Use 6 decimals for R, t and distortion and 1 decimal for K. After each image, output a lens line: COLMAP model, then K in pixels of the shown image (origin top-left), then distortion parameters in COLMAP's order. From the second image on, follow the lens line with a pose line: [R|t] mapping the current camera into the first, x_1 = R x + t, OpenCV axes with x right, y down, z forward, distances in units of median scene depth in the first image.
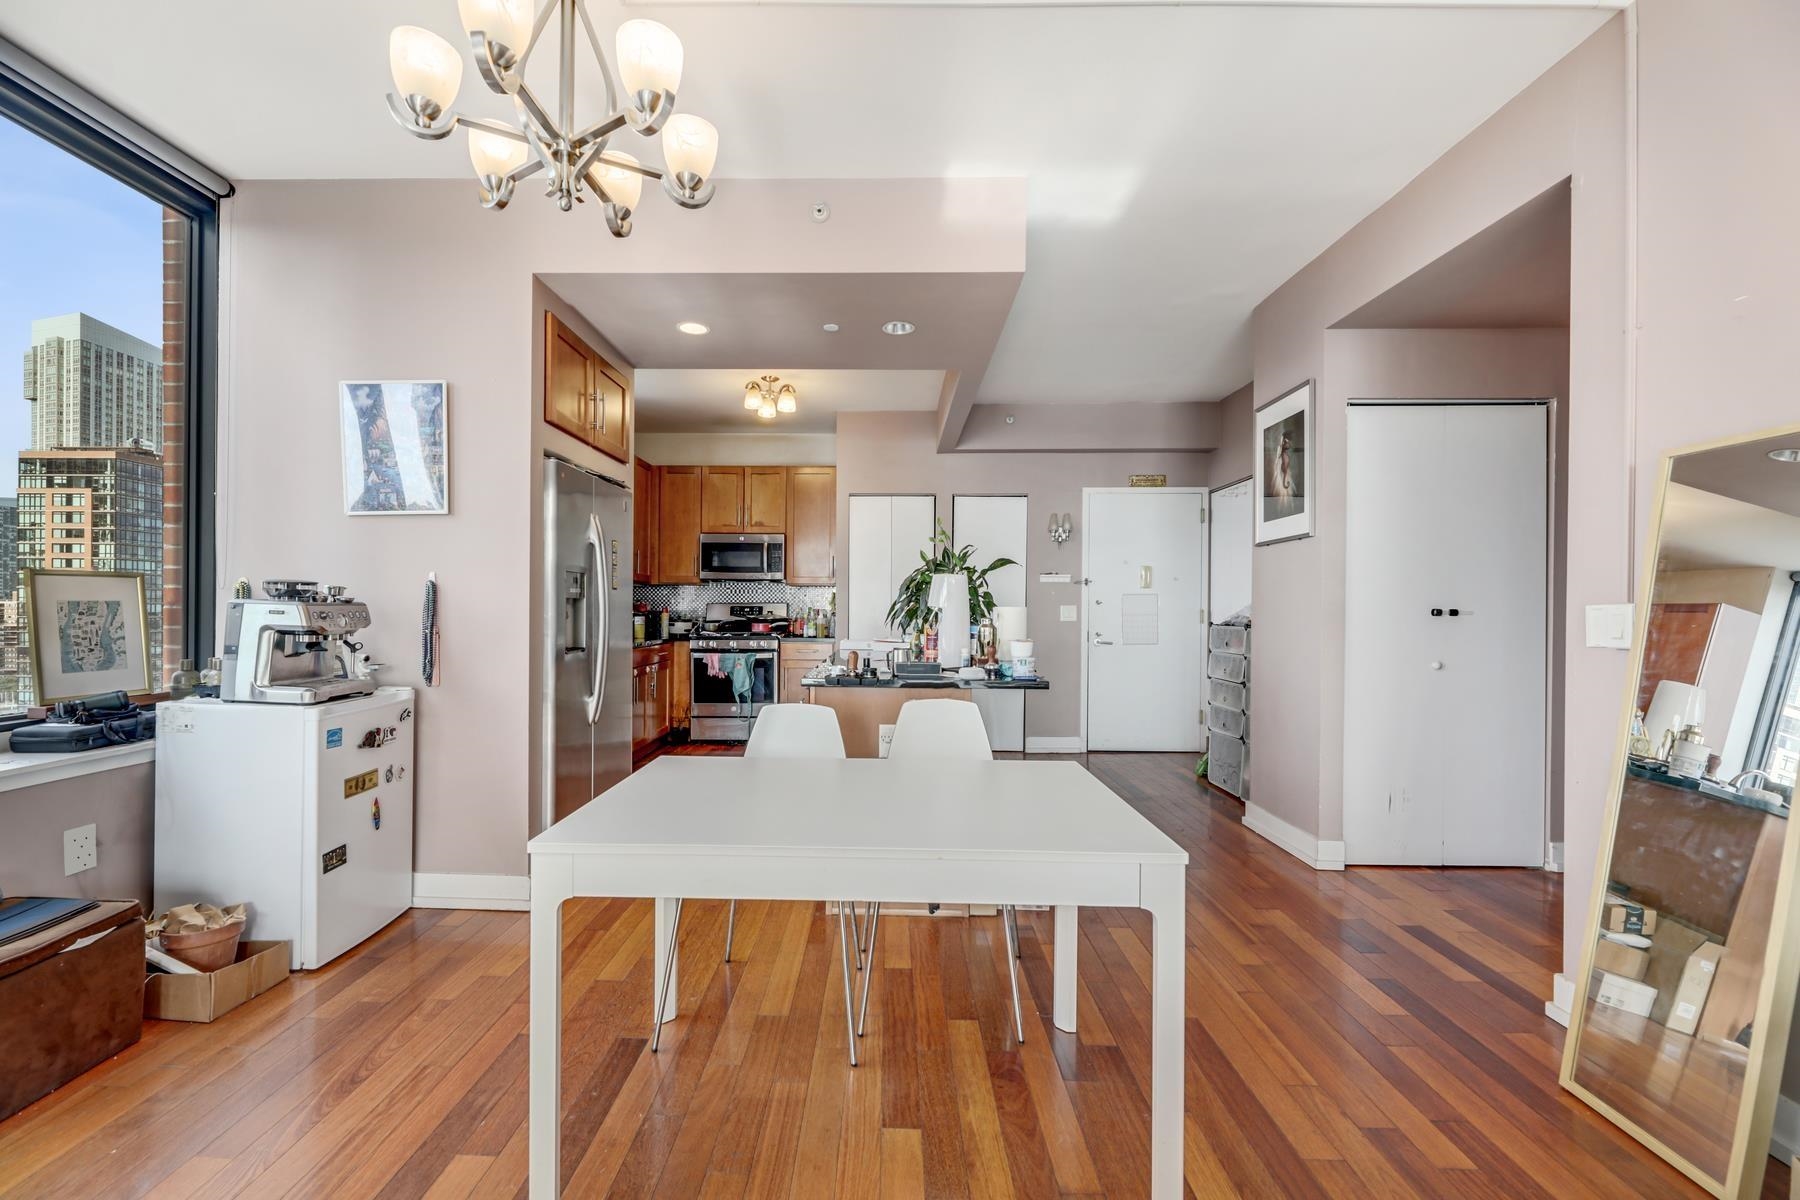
lens RADIAL K [[730.7, 0, 878.7], [0, 730.7, 607.4], [0, 0, 1]] dist [-0.001165, -0.000336]
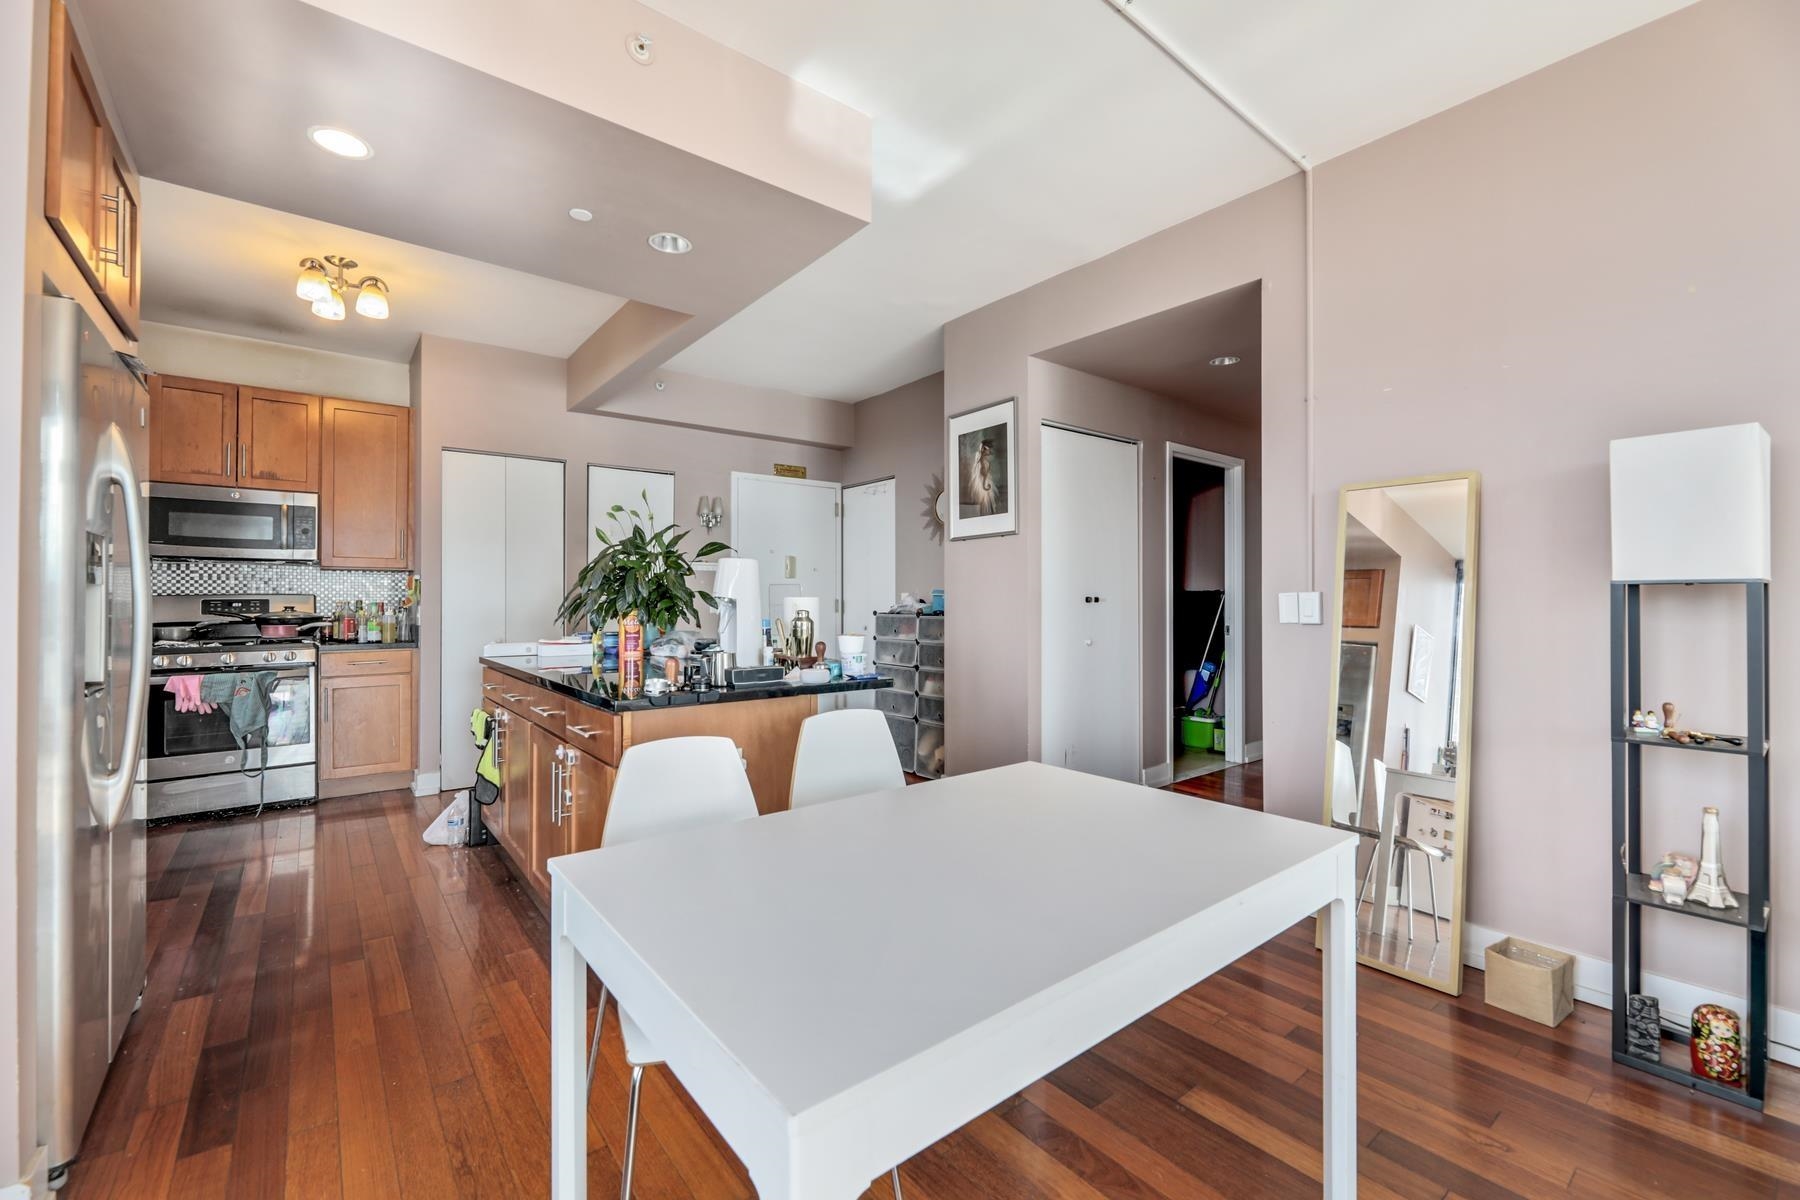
lens RADIAL K [[737.4, 0, 891.6], [0, 737.4, 603.3], [0, 0, 1]] dist [-0.000423, -0.000029]
pose [[0.770848, -0.010960, 0.636925, -0.178631], [0.006923, 0.999937, 0.008827, -0.000306], [-0.636981, -0.002395, 0.770876, 0.140525]]
